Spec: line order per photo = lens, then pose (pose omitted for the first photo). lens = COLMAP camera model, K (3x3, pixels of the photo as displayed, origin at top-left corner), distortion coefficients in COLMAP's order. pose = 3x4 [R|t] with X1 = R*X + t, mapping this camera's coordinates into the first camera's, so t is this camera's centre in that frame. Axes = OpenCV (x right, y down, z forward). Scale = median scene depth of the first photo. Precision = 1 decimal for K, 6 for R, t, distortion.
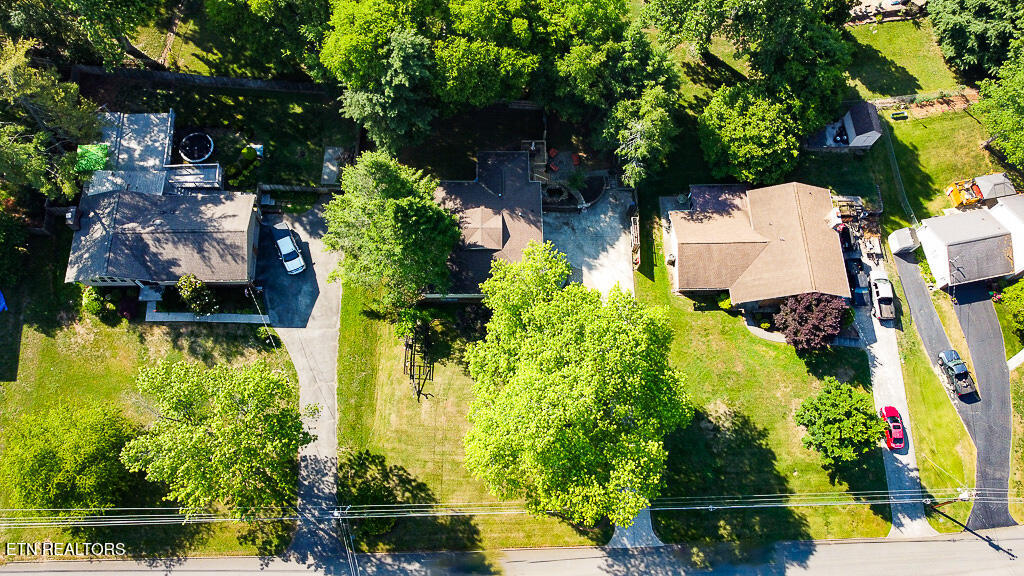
lens RADIAL K [[770.2, 0, 516.4], [0, 770.2, 283.0], [0, 0, 1]] dist [-0.005497, -0.004403]
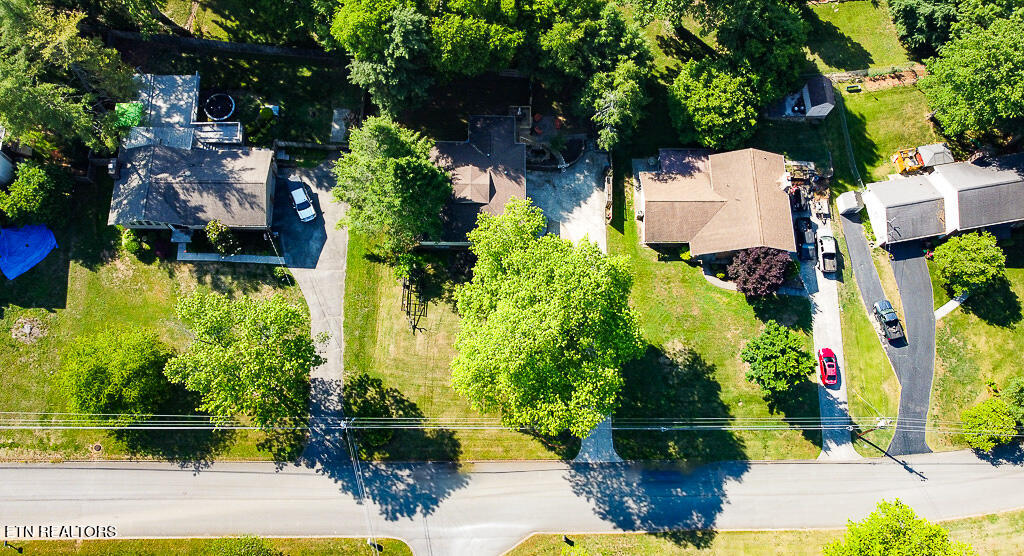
lens RADIAL K [[771.2, 0, 511.3], [0, 771.2, 277.2], [0, 0, 1]] dist [0.007879, -0.015920]
pose [[0.999777, 0.020079, -0.006570, 0.024511], [-0.019710, 0.998445, 0.052137, 0.005144], [0.007607, -0.051996, 0.998618, -0.145128]]
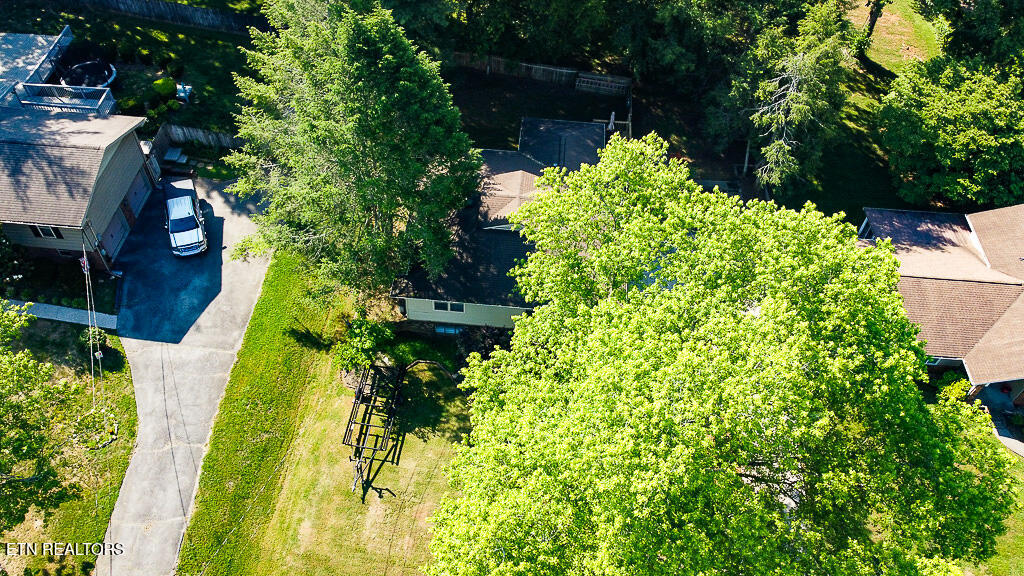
lens RADIAL K [[770.2, 0, 515.3], [0, 770.2, 287.8], [0, 0, 1]] dist [-0.005497, -0.004403]
pose [[0.995378, 0.070041, -0.065708, -0.006689], [-0.087965, 0.939483, -0.331111, 0.177513], [0.038540, 0.335360, 0.941301, 0.486353]]
